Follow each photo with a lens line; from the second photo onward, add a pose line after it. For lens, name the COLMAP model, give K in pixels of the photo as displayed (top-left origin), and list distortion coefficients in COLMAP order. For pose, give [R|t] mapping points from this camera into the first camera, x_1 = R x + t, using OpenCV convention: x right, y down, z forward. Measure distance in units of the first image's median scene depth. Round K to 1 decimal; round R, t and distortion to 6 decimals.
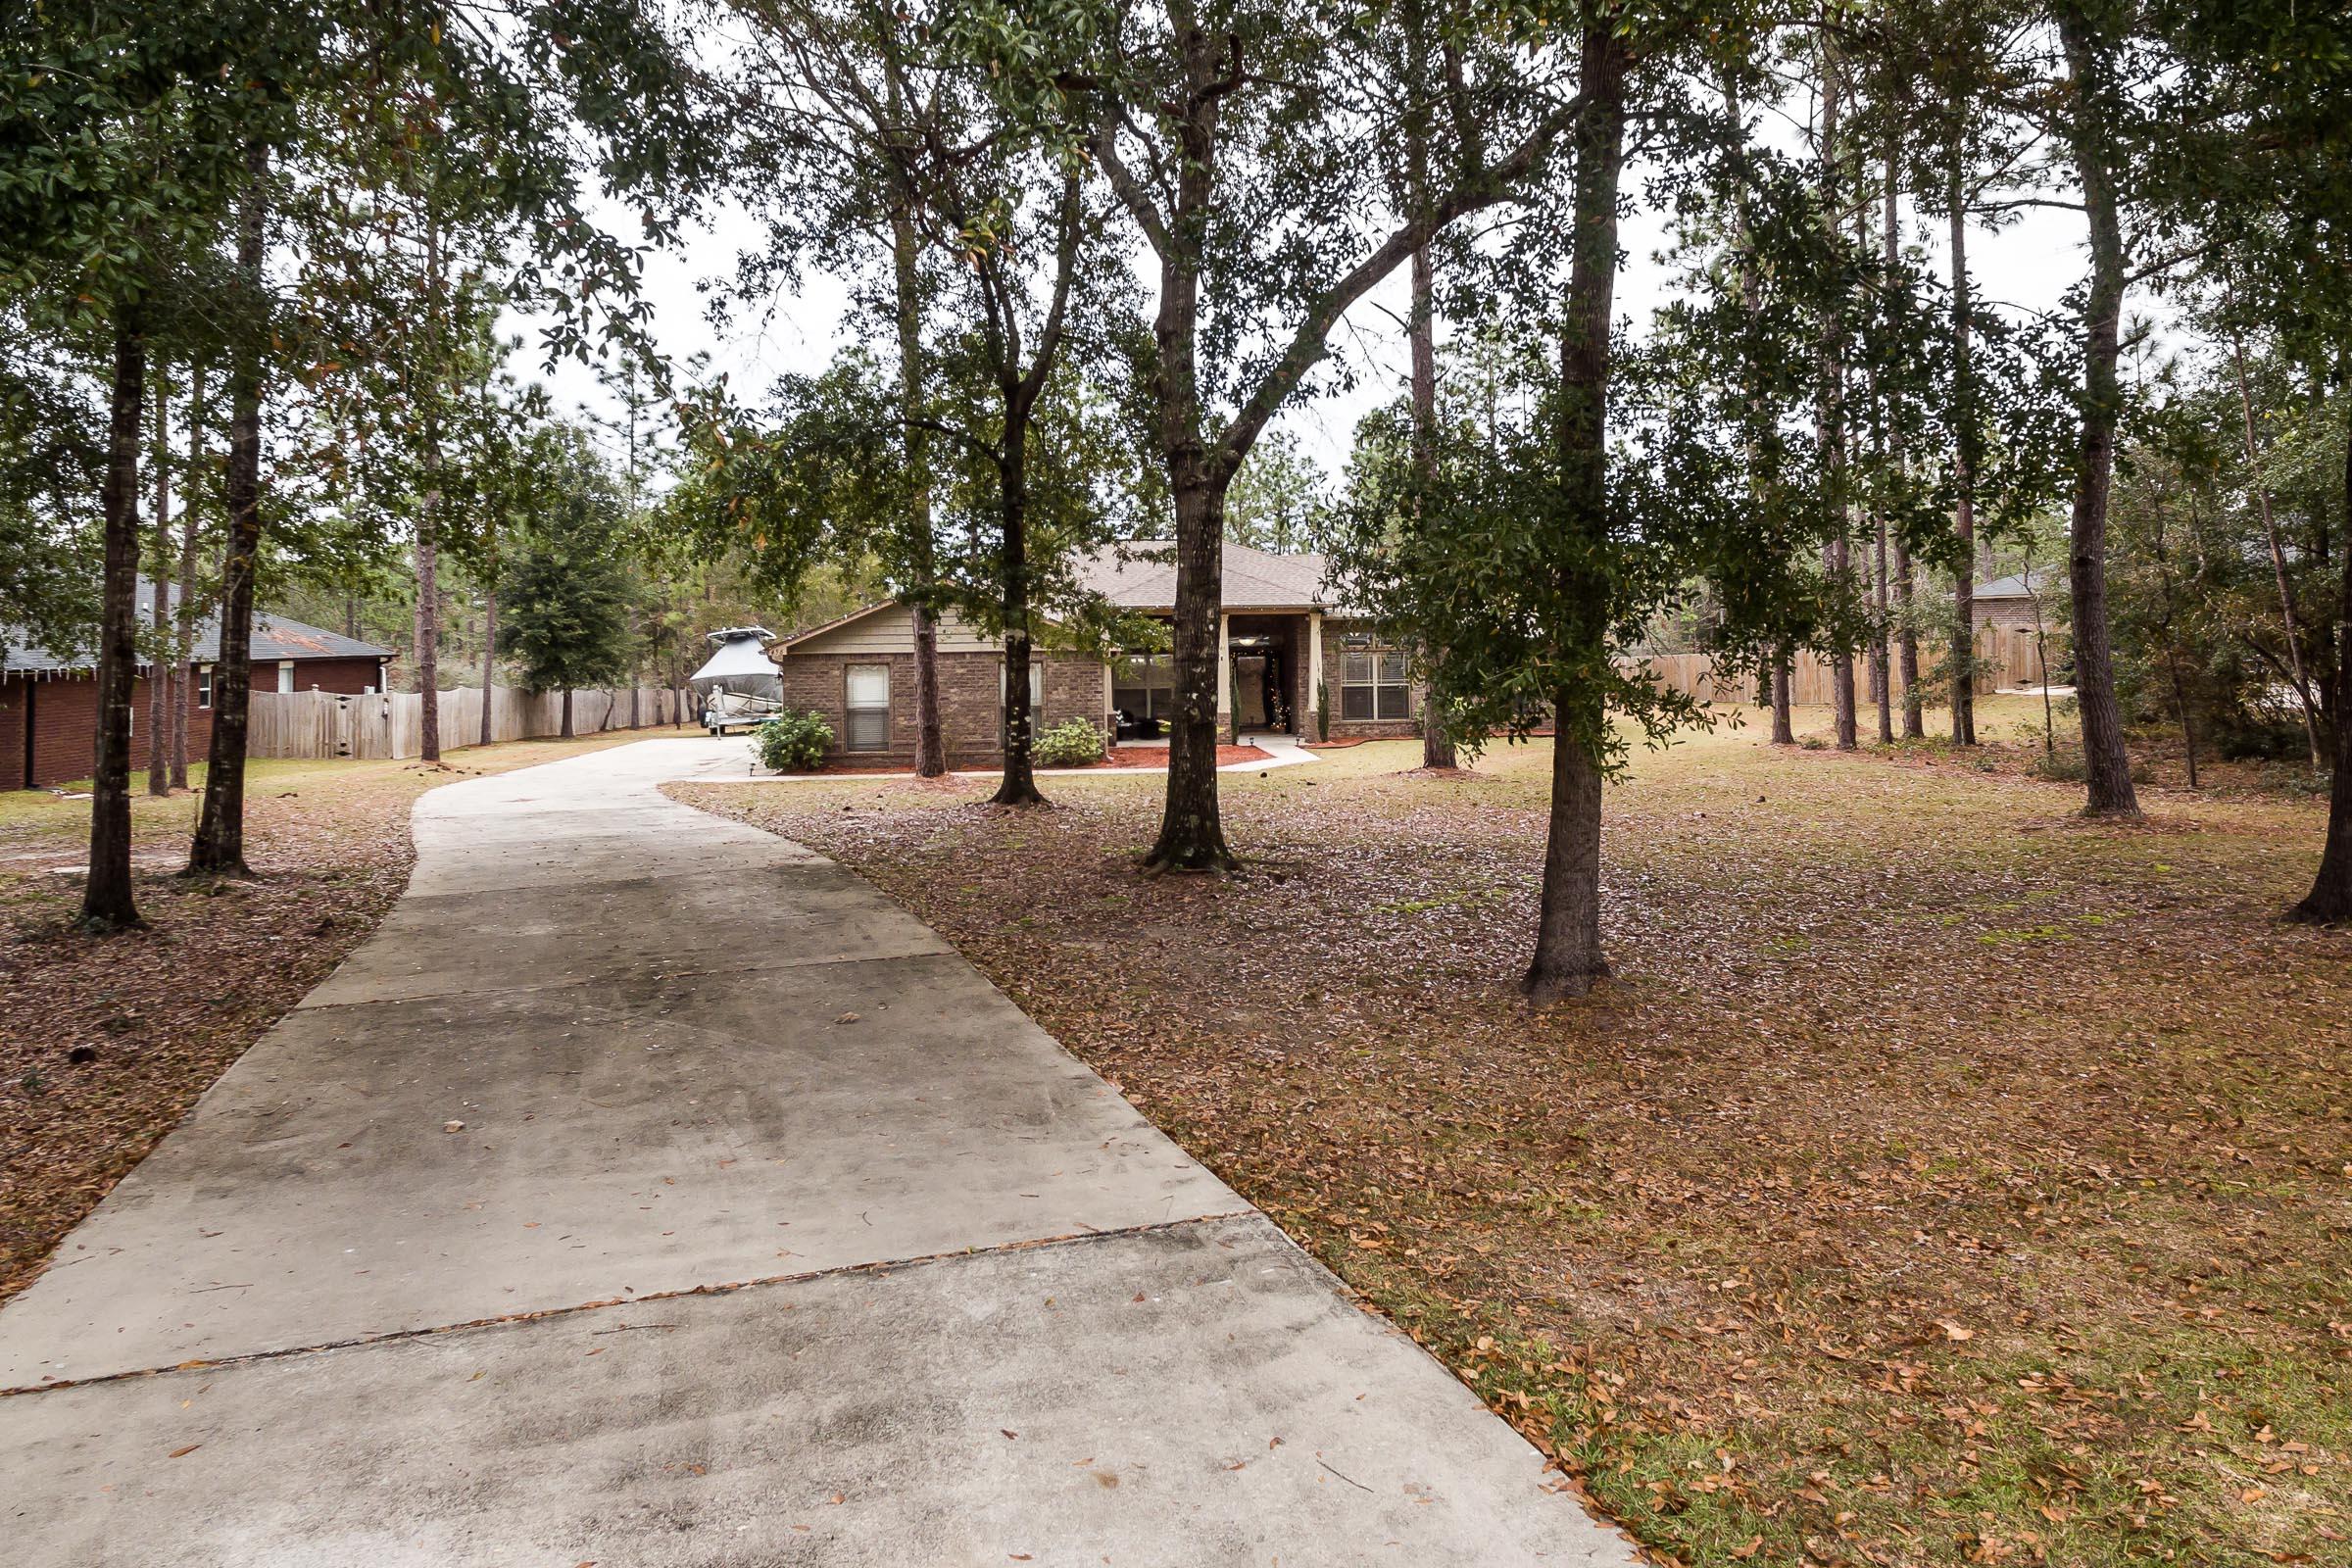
lens RADIAL K [[1358.2, 0, 1180.2], [0, 1358.2, 673.2], [0, 0, 1]] dist [0.000769, -0.000126]
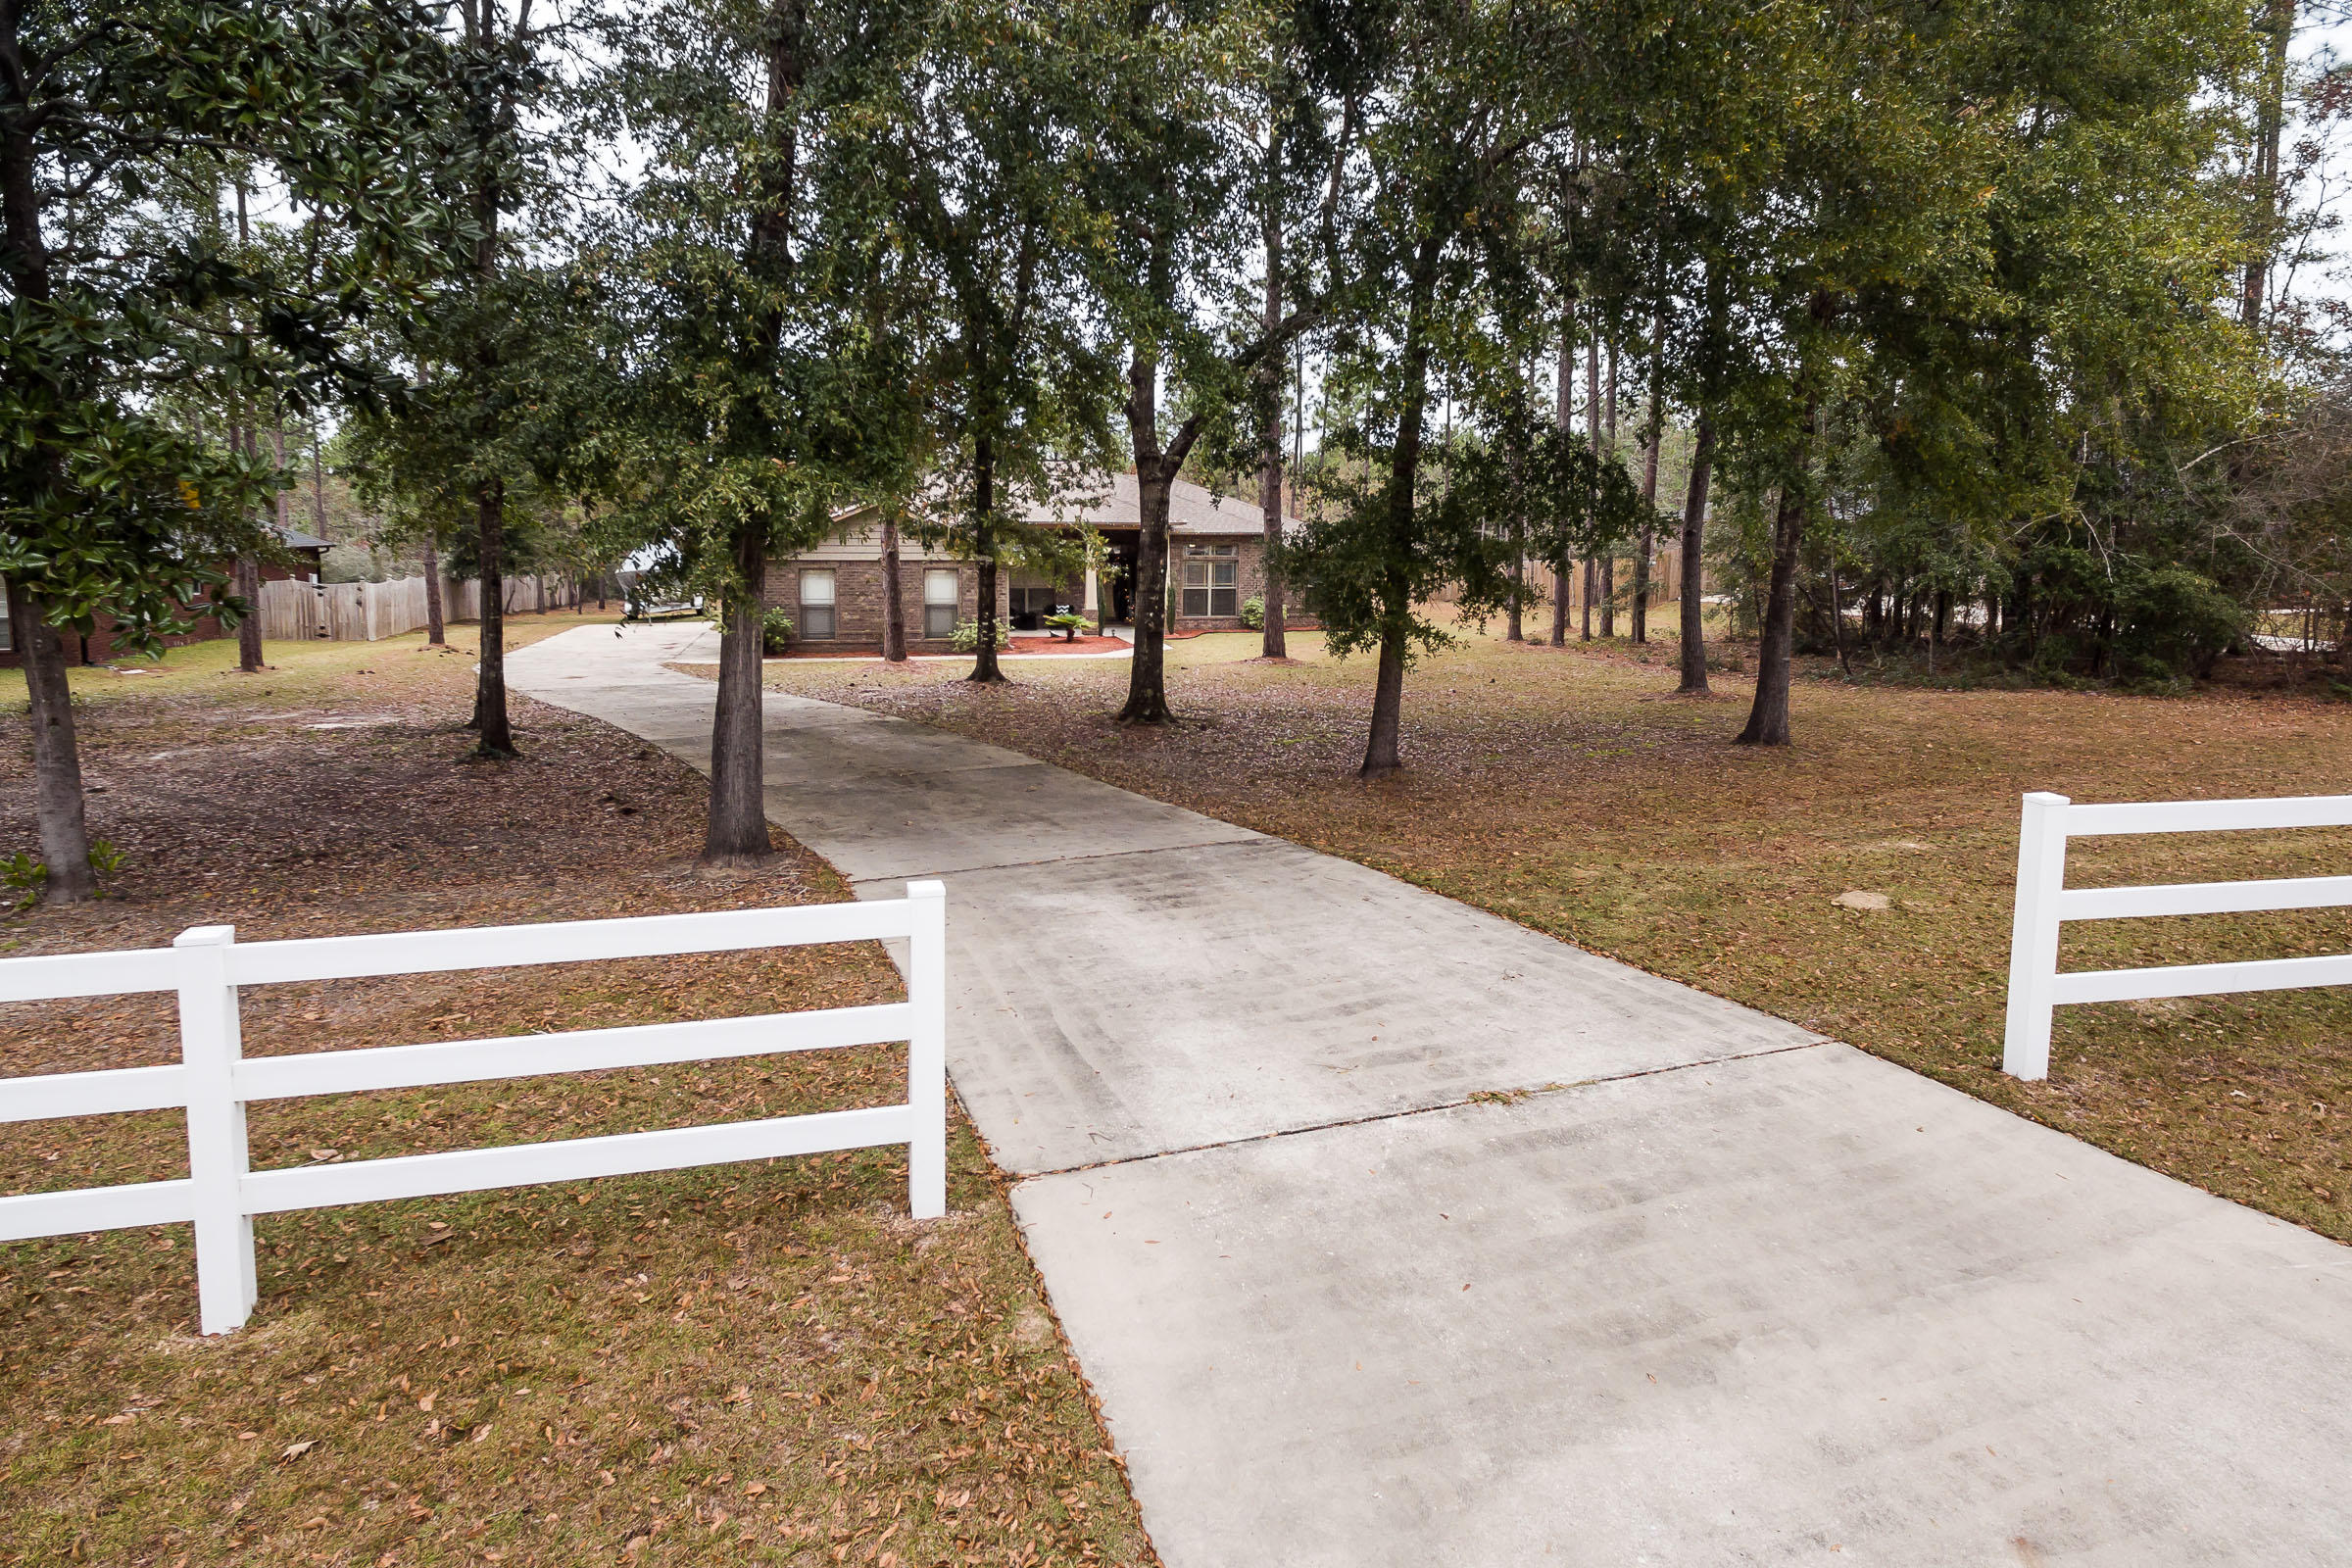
lens RADIAL K [[1366.8, 0, 1161.6], [0, 1366.8, 776.6], [0, 0, 1]] dist [0.004386, 0.000884]
pose [[0.988708, -0.006103, 0.149730, -0.162858], [-0.018372, 0.986696, 0.161536, -0.040904], [-0.148724, -0.162463, 0.975442, -0.444624]]
